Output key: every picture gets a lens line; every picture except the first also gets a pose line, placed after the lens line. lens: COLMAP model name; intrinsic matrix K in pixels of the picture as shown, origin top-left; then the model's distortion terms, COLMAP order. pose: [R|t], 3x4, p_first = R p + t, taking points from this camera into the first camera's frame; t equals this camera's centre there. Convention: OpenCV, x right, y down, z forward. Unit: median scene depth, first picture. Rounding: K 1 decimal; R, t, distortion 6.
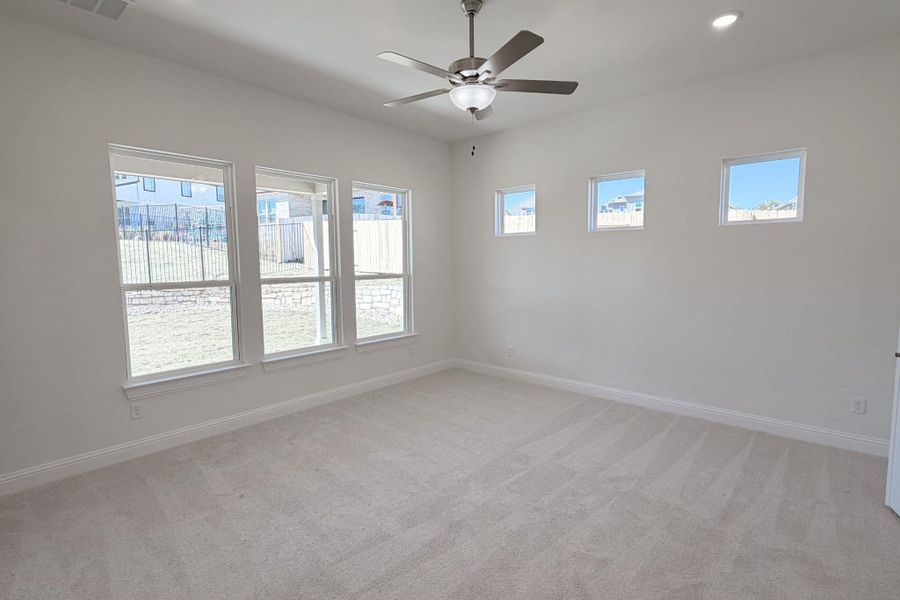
lens RADIAL K [[447.6, 0, 454.0], [0, 447.6, 299.9], [0, 0, 1]] dist [0.001154, 0.000047]
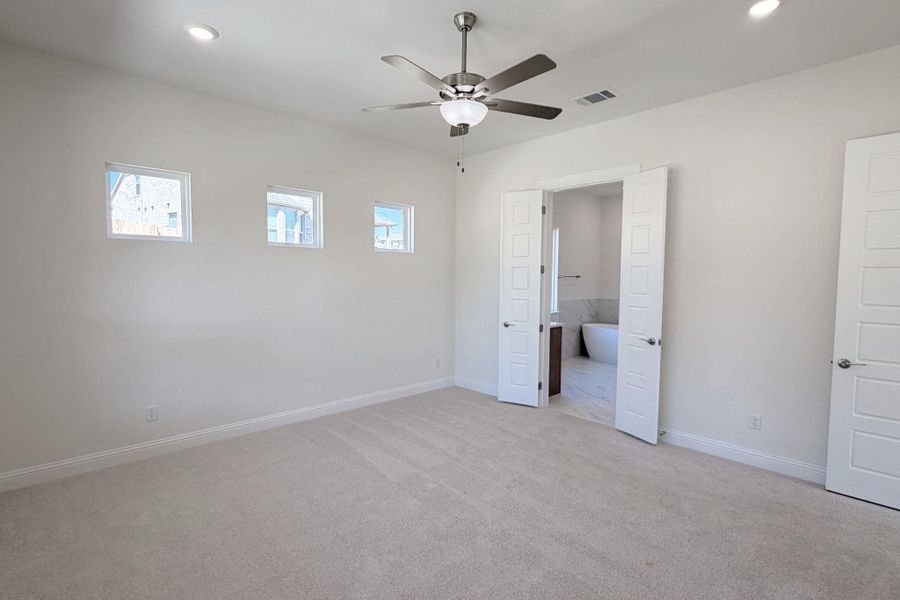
lens RADIAL K [[447.6, 0, 454.0], [0, 447.6, 299.9], [0, 0, 1]] dist [0.001154, 0.000047]
pose [[0.101273, -0.059208, 0.993095, -0.642550], [0.086974, 0.994932, 0.050448, -0.066775], [-0.991050, 0.081265, 0.105910, 0.630618]]
